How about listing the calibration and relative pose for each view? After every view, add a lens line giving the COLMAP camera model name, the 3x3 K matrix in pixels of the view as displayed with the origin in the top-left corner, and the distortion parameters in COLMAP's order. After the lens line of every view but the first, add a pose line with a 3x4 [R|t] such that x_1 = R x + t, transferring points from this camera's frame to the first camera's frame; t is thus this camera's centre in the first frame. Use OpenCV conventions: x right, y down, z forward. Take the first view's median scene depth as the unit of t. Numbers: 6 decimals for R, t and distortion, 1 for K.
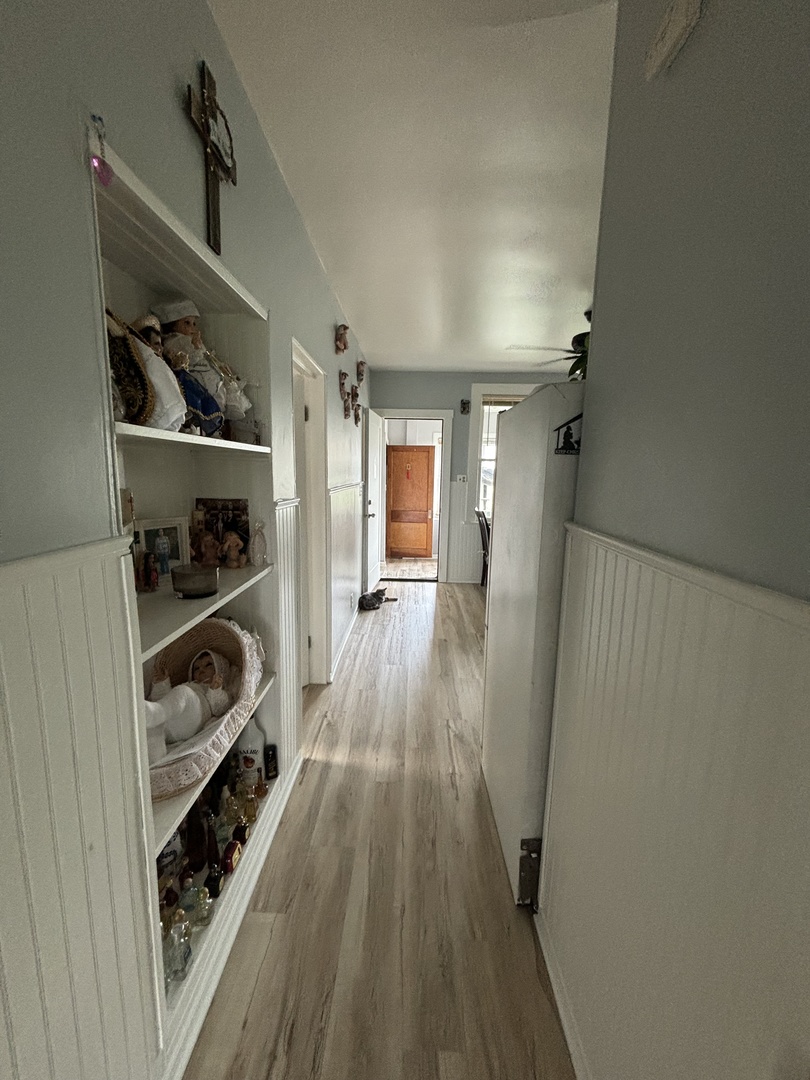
lens RADIAL K [[436.5, 0, 397.0], [0, 436.5, 538.8], [0, 0, 1]] dist [0.001988, 0.000239]
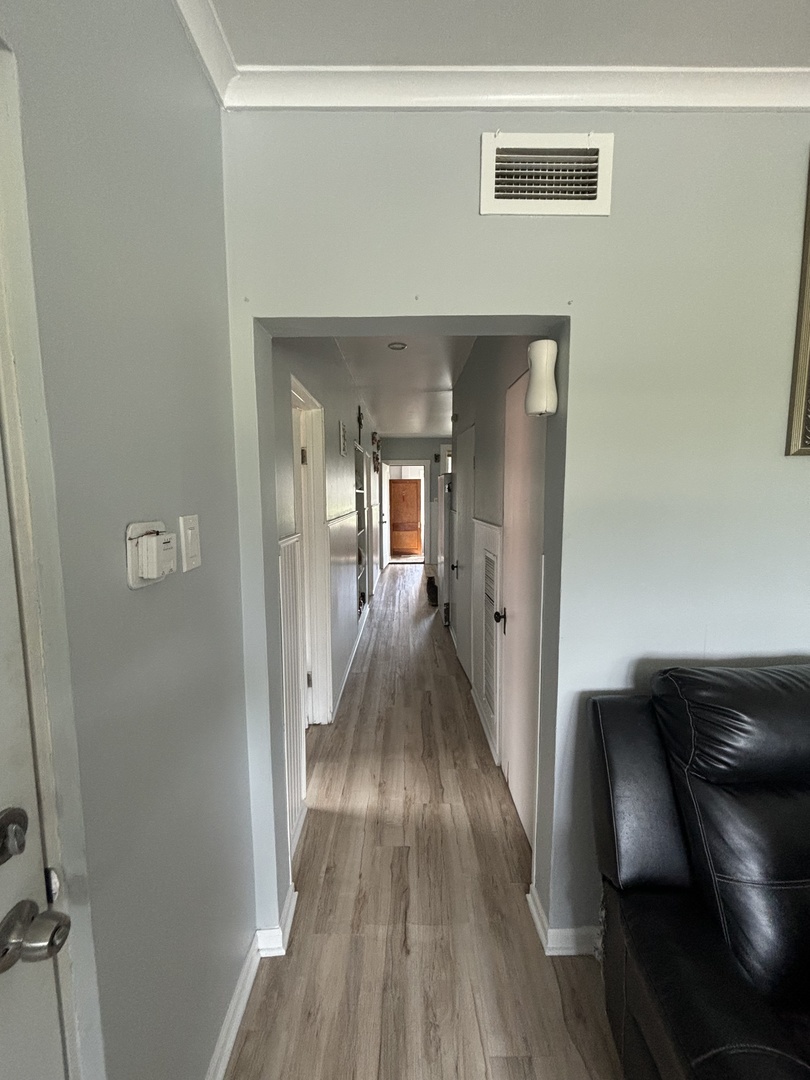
lens RADIAL K [[436.5, 0, 410.0], [0, 436.5, 541.5], [0, 0, 1]] dist [0.001988, 0.000239]
pose [[0.998650, -0.026425, 0.044729, -0.031066], [0.028627, 0.998372, -0.049324, 0.094957], [-0.043353, 0.050538, 0.997781, -0.623994]]
